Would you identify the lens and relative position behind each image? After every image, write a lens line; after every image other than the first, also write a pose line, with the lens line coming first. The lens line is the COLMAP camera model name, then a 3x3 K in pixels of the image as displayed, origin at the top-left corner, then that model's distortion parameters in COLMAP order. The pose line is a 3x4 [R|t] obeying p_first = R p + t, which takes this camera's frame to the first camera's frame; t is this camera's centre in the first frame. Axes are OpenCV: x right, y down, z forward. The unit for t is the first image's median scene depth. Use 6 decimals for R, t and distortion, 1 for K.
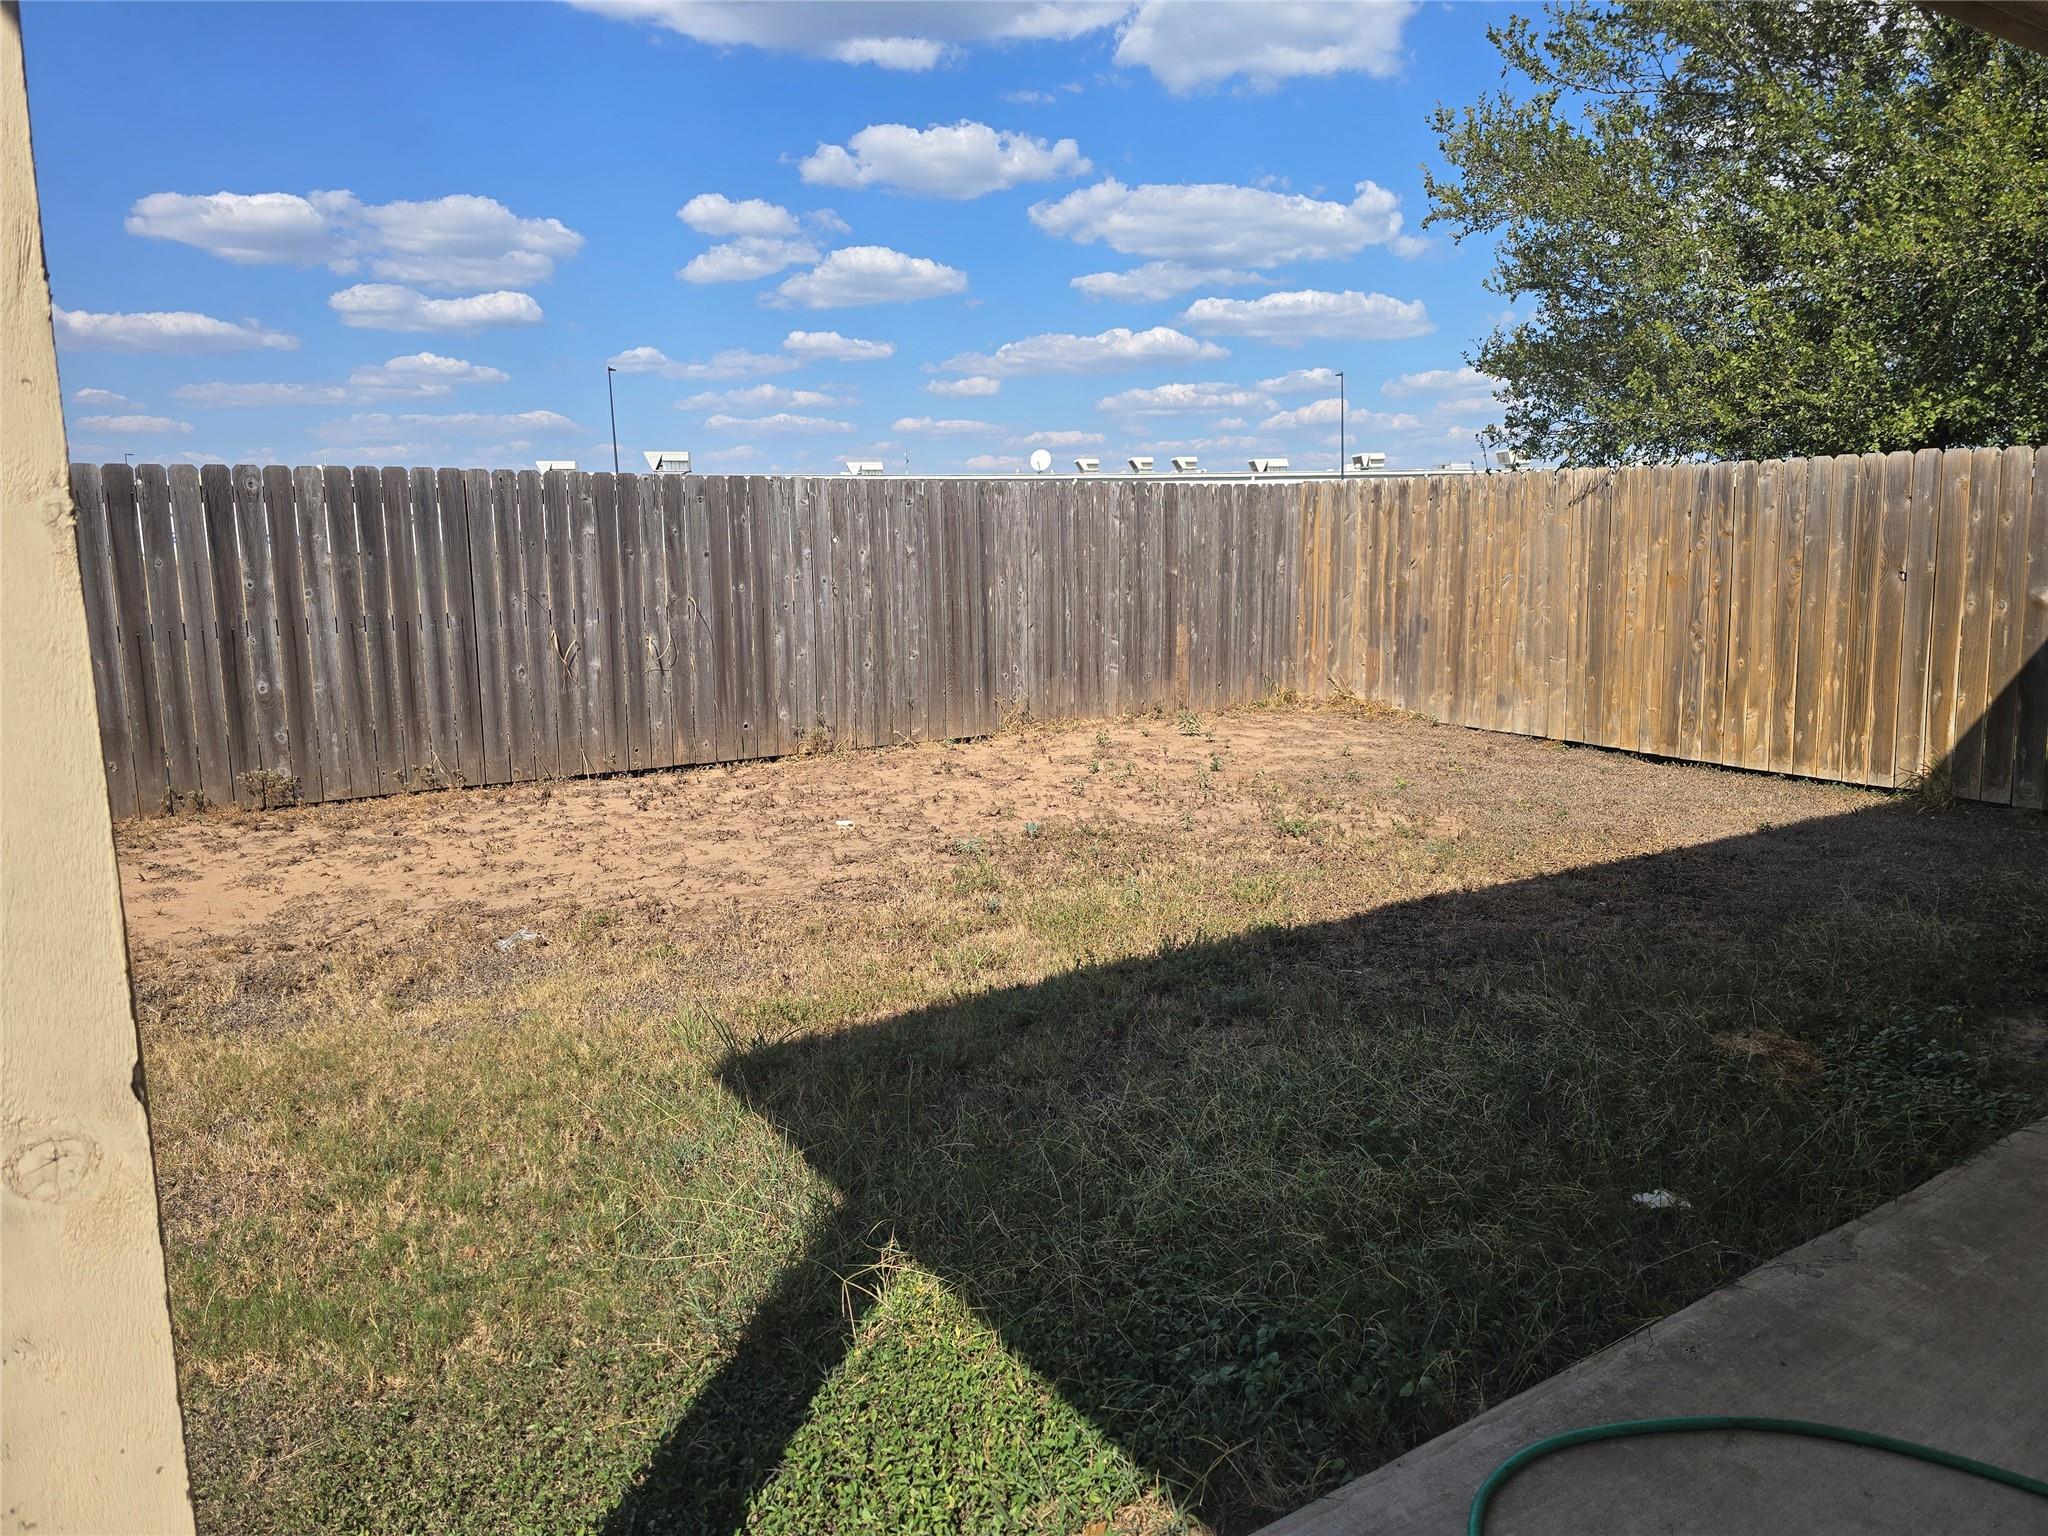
lens RADIAL K [[1362.7, 0, 1026.7], [0, 1362.7, 751.6], [0, 0, 1]] dist [0.080855, -0.071500]
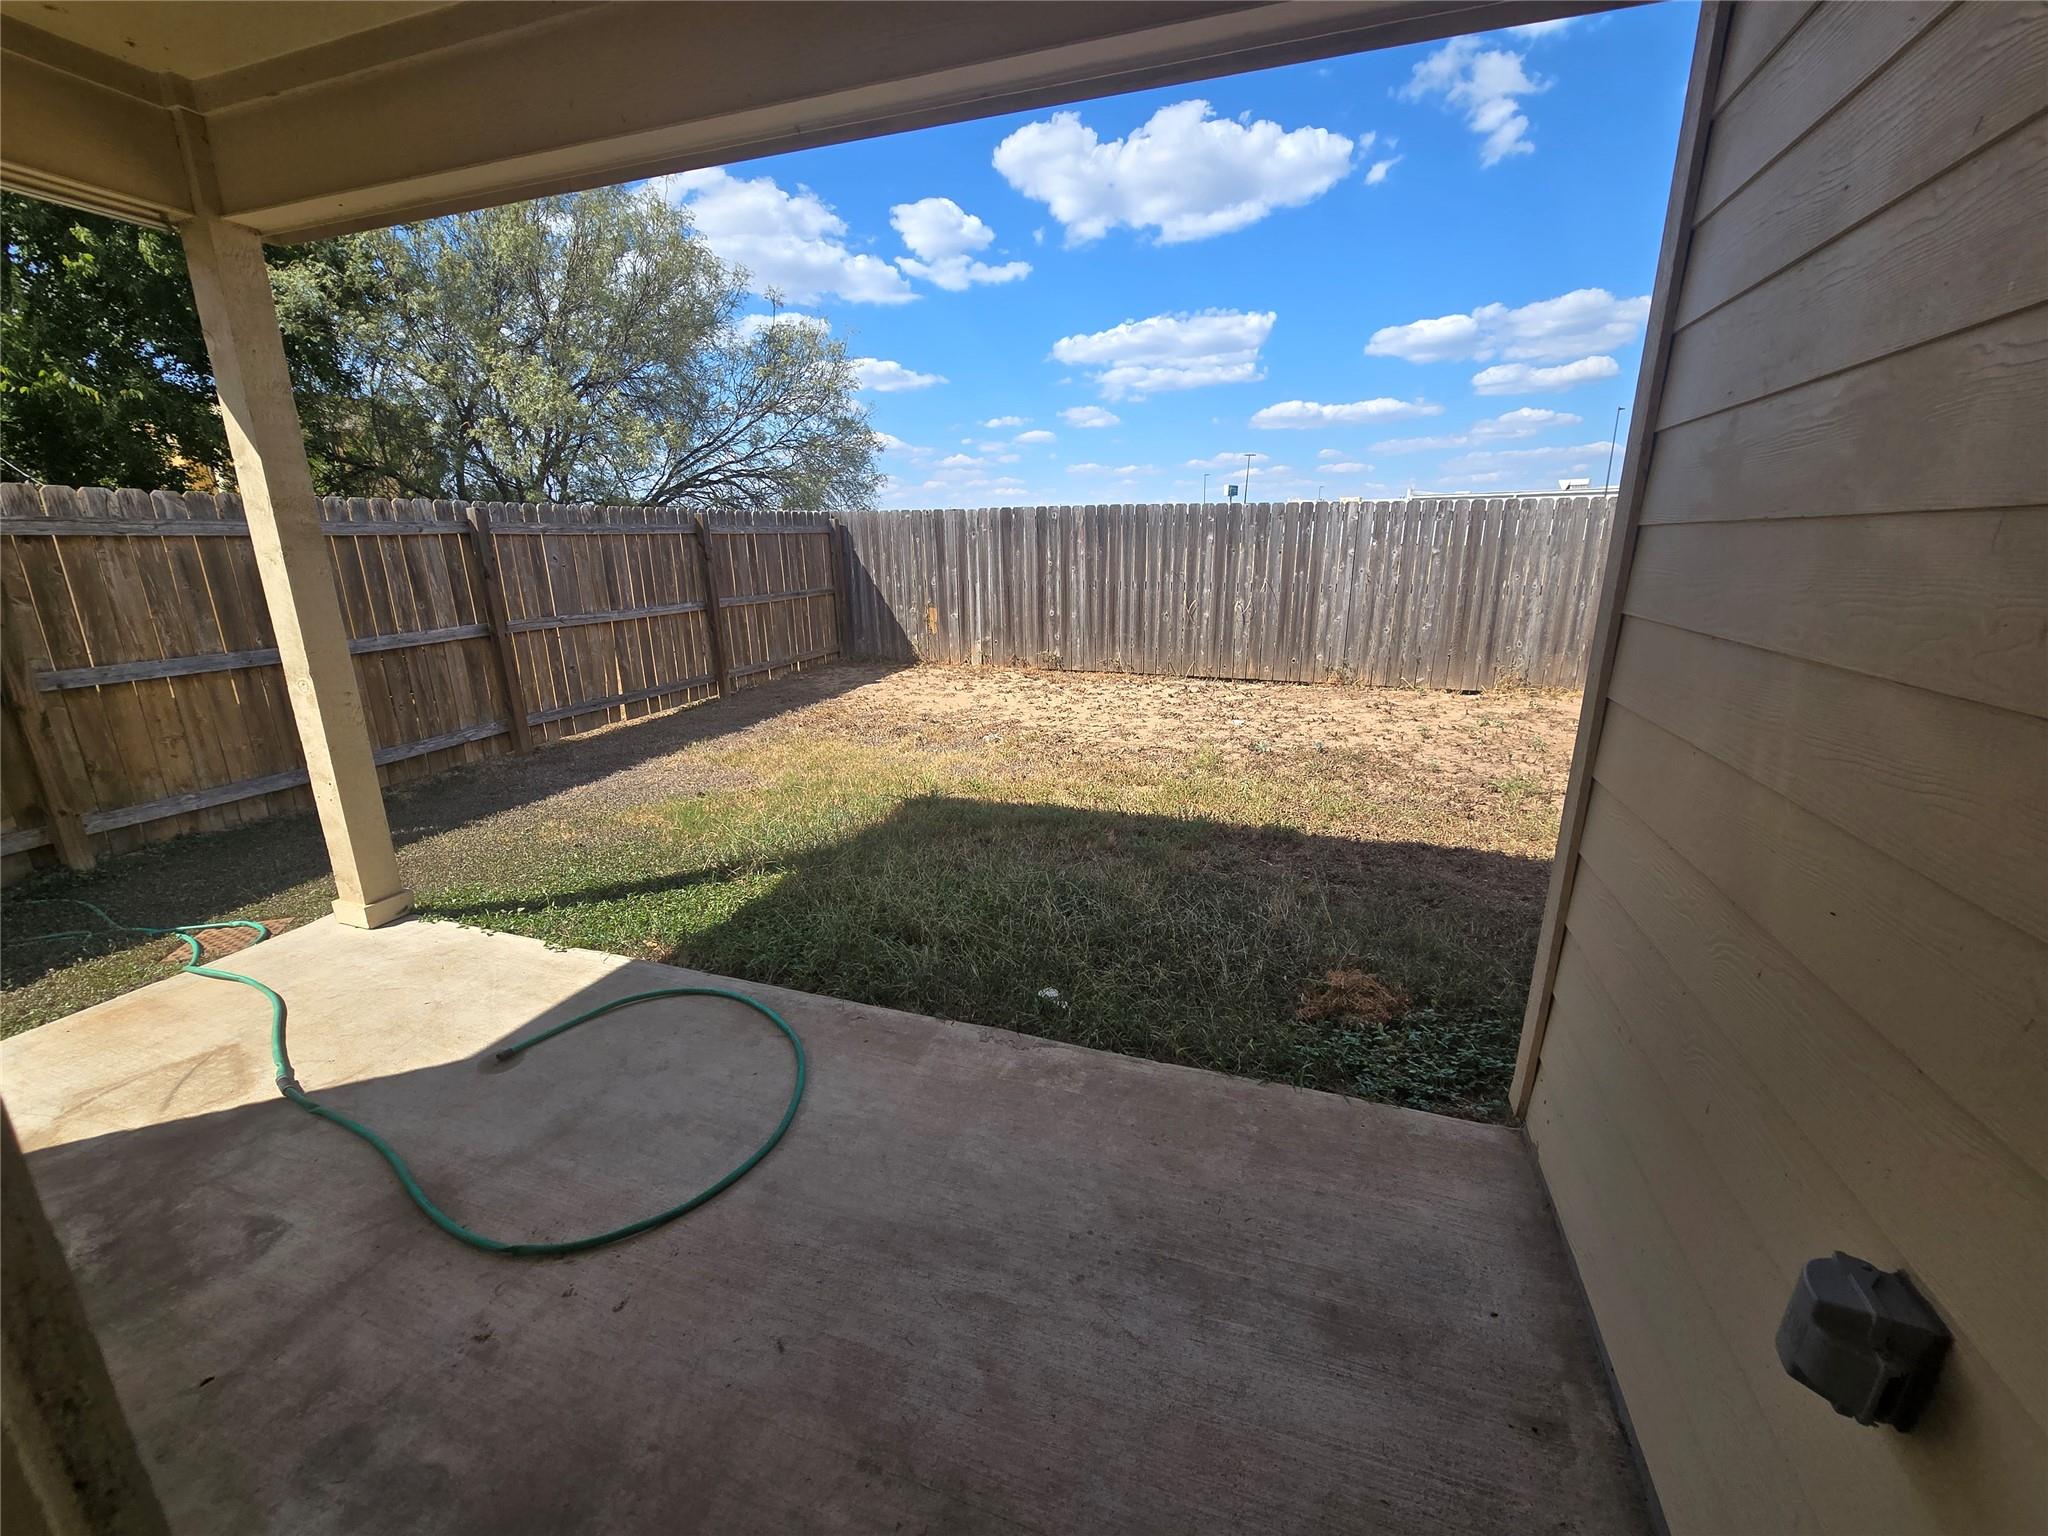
lens RADIAL K [[840.3, 0, 1033.0], [0, 840.3, 774.5], [0, 0, 1]] dist [-0.007491, 0.002794]
pose [[0.615949, 0.222123, -0.755823, 0.382967], [-0.124647, 0.974820, 0.184903, -0.032696], [0.777863, -0.019679, 0.628126, 0.134402]]
